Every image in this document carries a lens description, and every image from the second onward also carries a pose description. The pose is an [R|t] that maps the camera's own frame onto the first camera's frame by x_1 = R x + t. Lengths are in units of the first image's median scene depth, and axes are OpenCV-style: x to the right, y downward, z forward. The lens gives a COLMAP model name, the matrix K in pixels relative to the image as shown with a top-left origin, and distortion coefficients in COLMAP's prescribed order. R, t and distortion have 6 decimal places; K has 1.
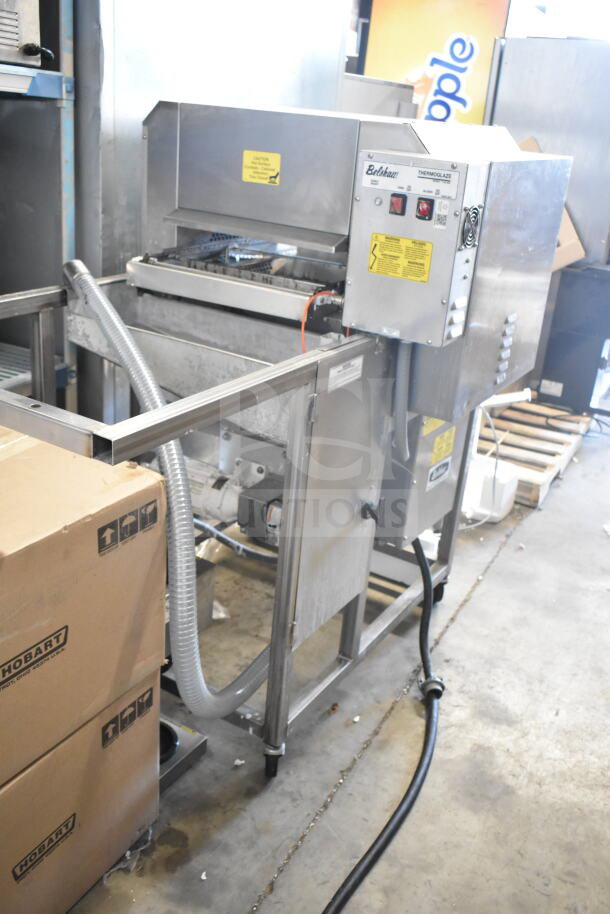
lens RADIAL K [[882.9, 0, 303.4], [0, 882.9, 456.8], [0, 0, 1]] dist [-0.000357, 0.000000]
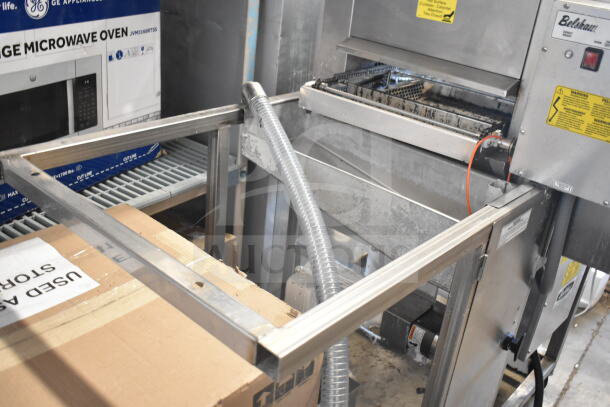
lens RADIAL K [[618.5, 0, 304.3], [0, 618.5, 203.4], [0, 0, 1]] dist [-0.024563, 0.000000]
pose [[0.984663, 0.092308, -0.148047, -0.072539], [-0.086501, 0.995226, 0.045208, -0.117514], [0.151513, -0.031708, 0.987947, 0.259685]]
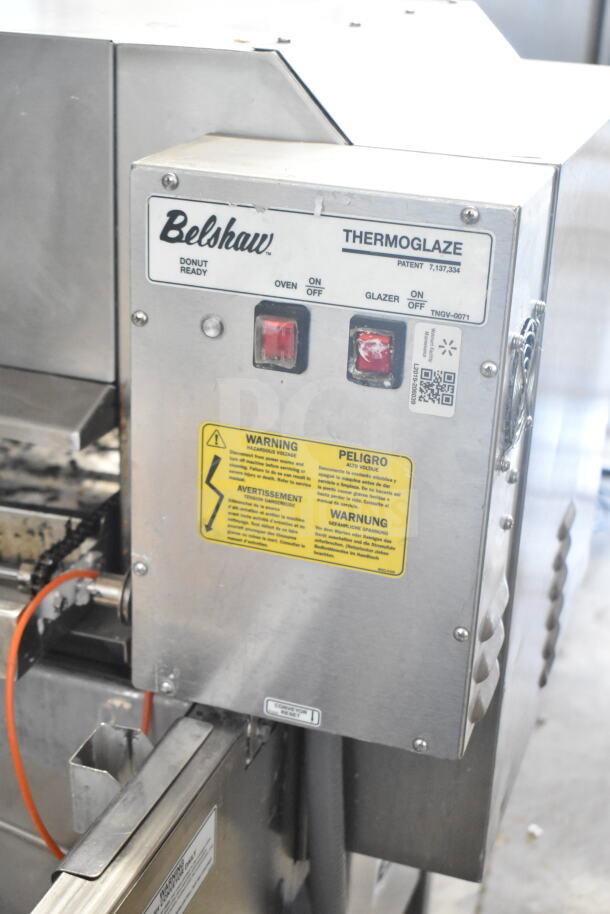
lens RADIAL K [[1374.2, 0, 302.3], [0, 1374.2, 458.5], [0, 0, 1]] dist [-0.007896, 0.000000]
pose [[0.977051, -0.116861, 0.178088, 0.023317], [0.114818, 0.993148, 0.021770, -0.220126], [-0.179412, -0.000823, 0.983774, 0.470043]]
